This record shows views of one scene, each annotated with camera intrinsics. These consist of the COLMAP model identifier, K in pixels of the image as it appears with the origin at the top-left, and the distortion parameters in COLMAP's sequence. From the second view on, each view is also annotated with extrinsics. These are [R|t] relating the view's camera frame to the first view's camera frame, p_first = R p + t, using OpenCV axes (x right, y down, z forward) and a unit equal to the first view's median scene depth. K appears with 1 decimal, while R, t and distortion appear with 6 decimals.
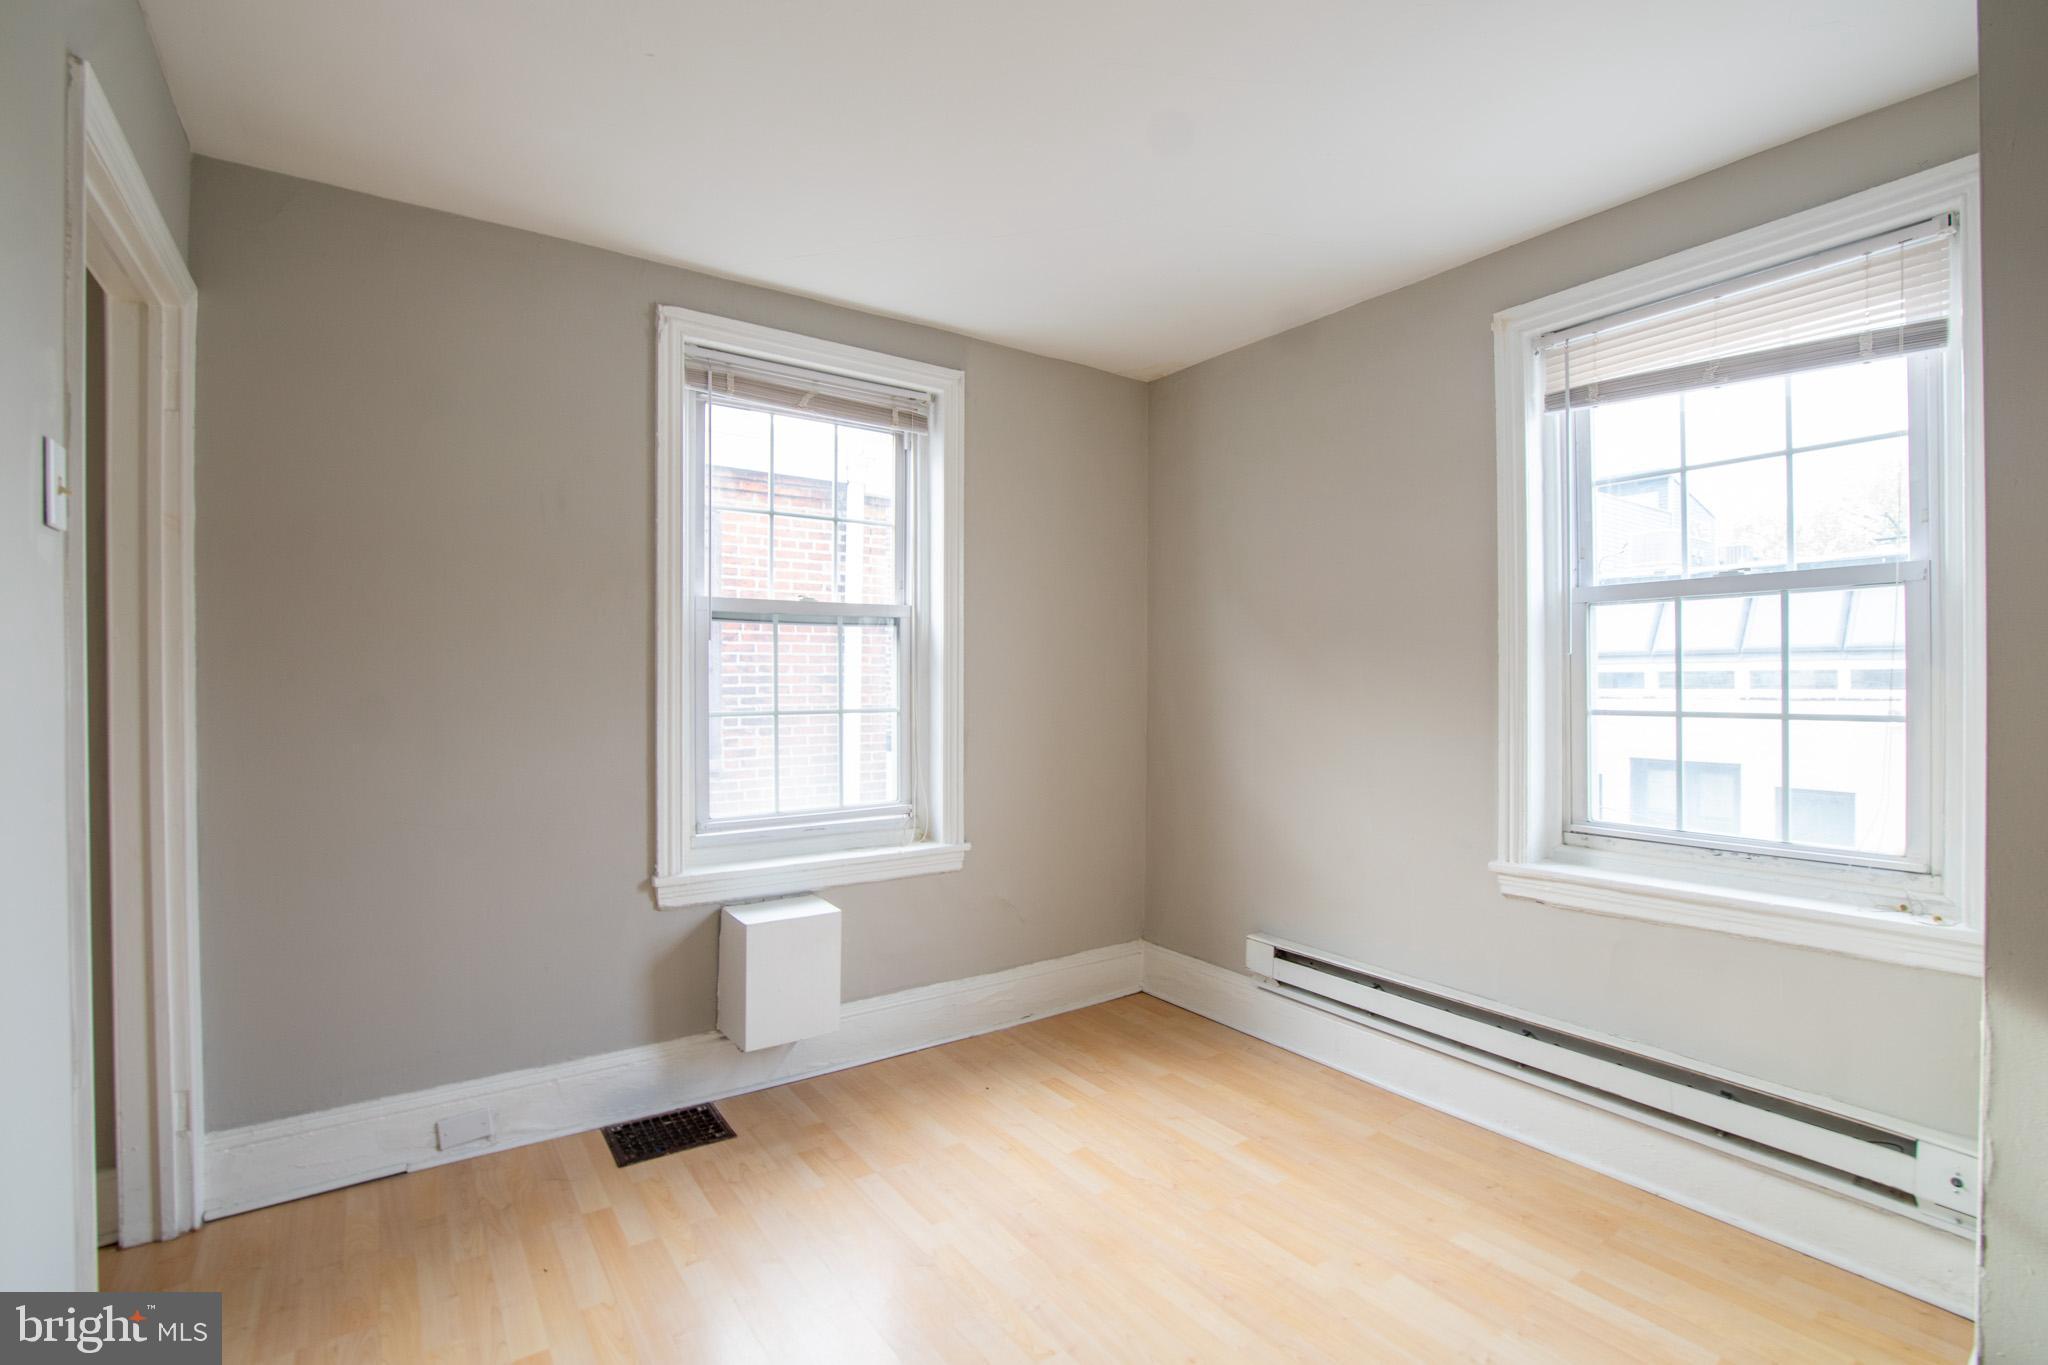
lens RADIAL K [[958.6, 0, 1084.0], [0, 958.6, 687.9], [0, 0, 1]] dist [-0.022628, 0.003974]
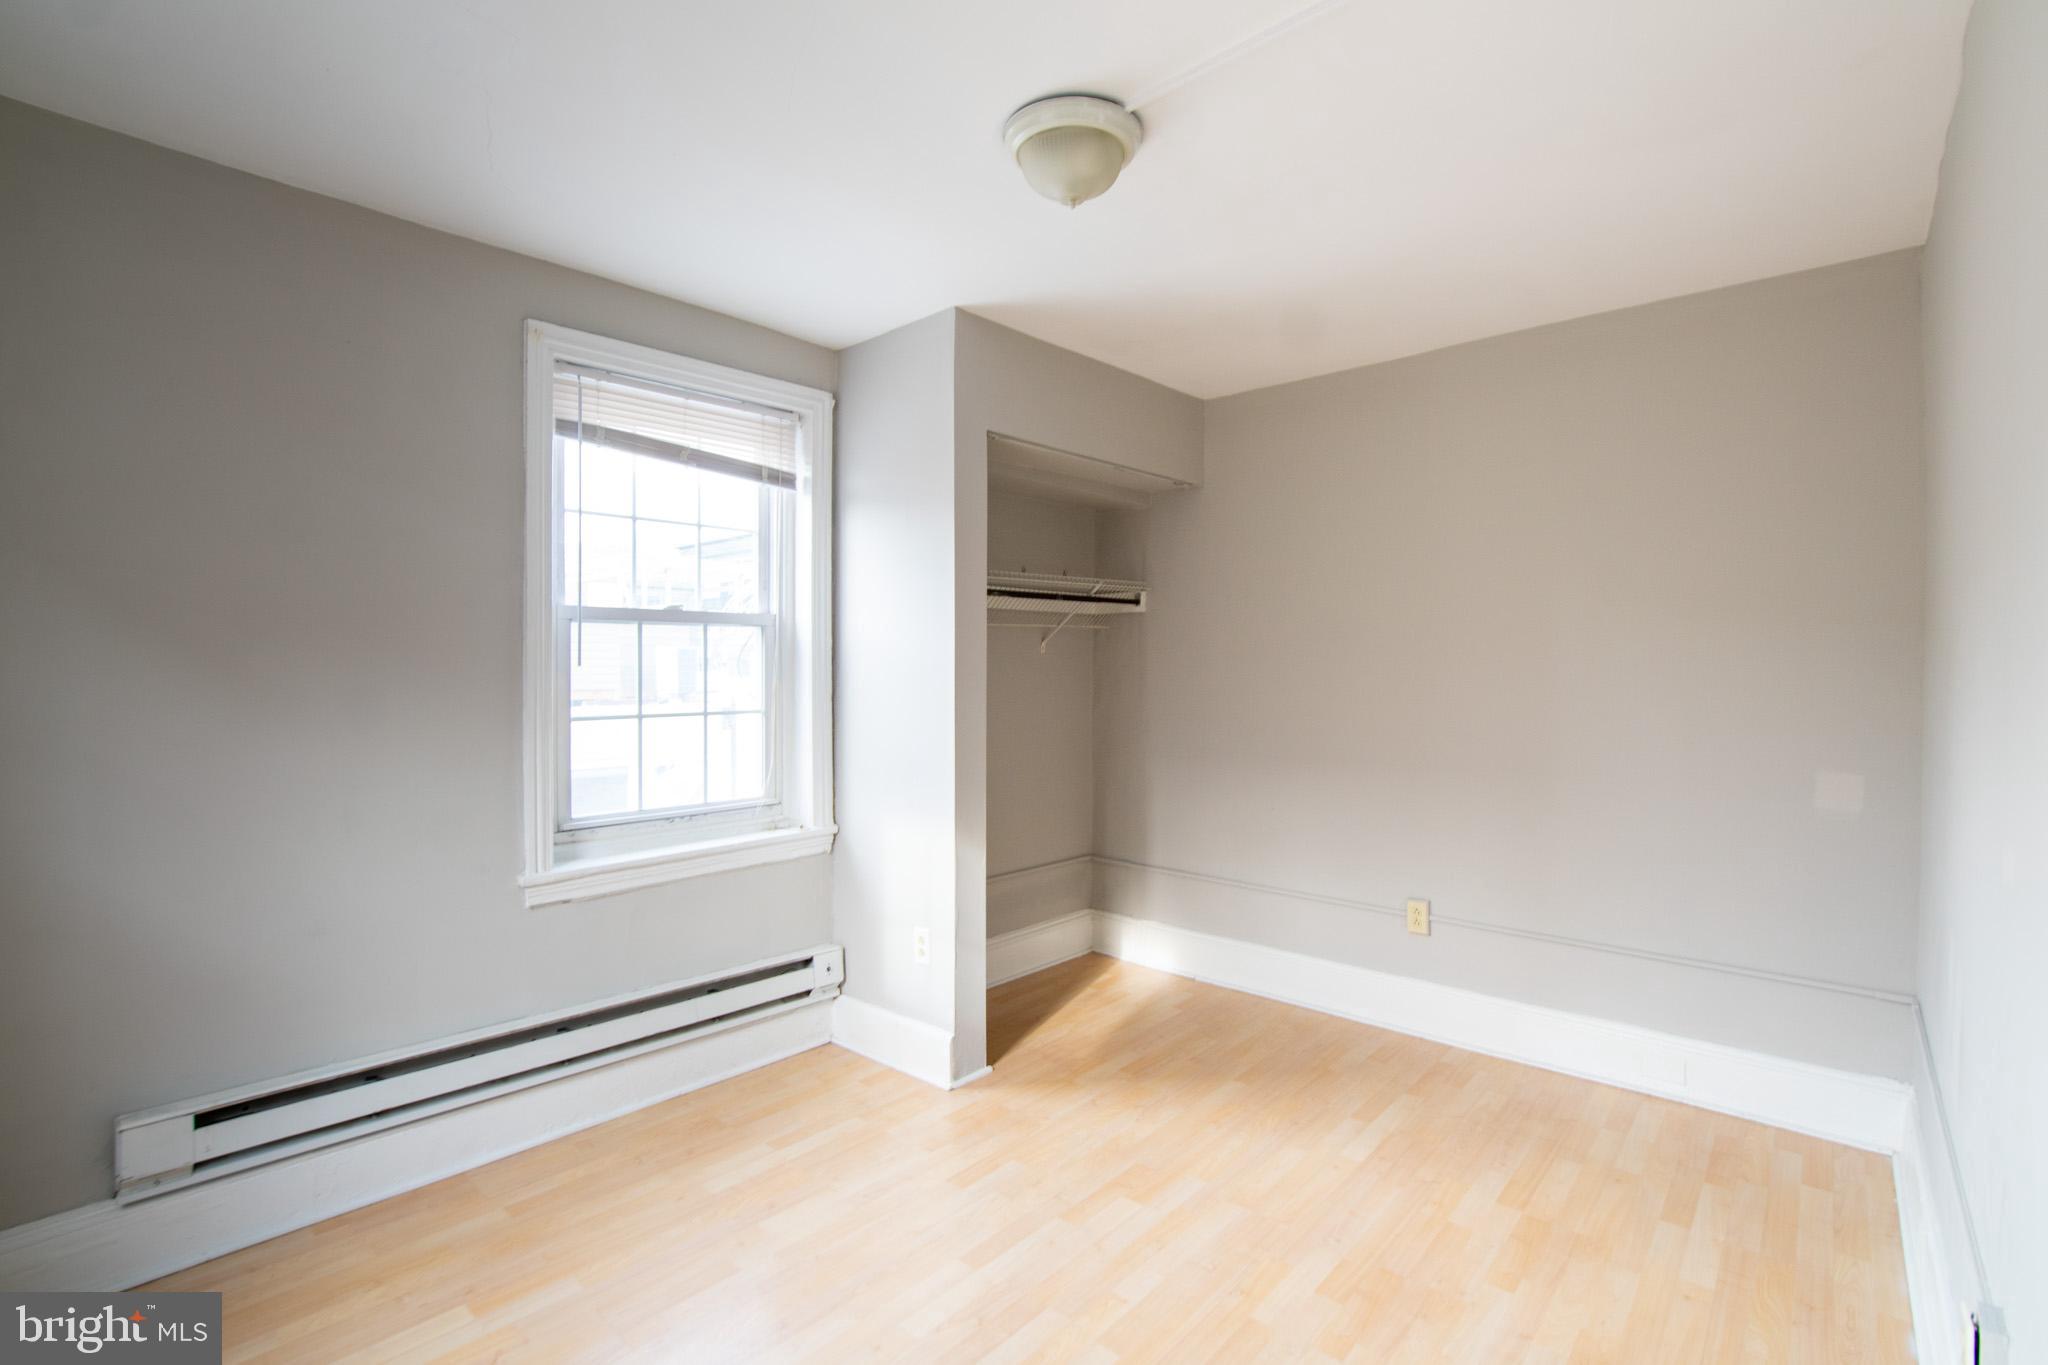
lens RADIAL K [[958.6, 0, 1017.3], [0, 958.6, 671.9], [0, 0, 1]] dist [-0.022628, 0.003974]
pose [[-0.196948, -0.010415, 0.980359, -0.681092], [0.000101, 0.999943, 0.010644, -0.042375], [-0.980414, 0.002195, -0.196936, 0.751199]]
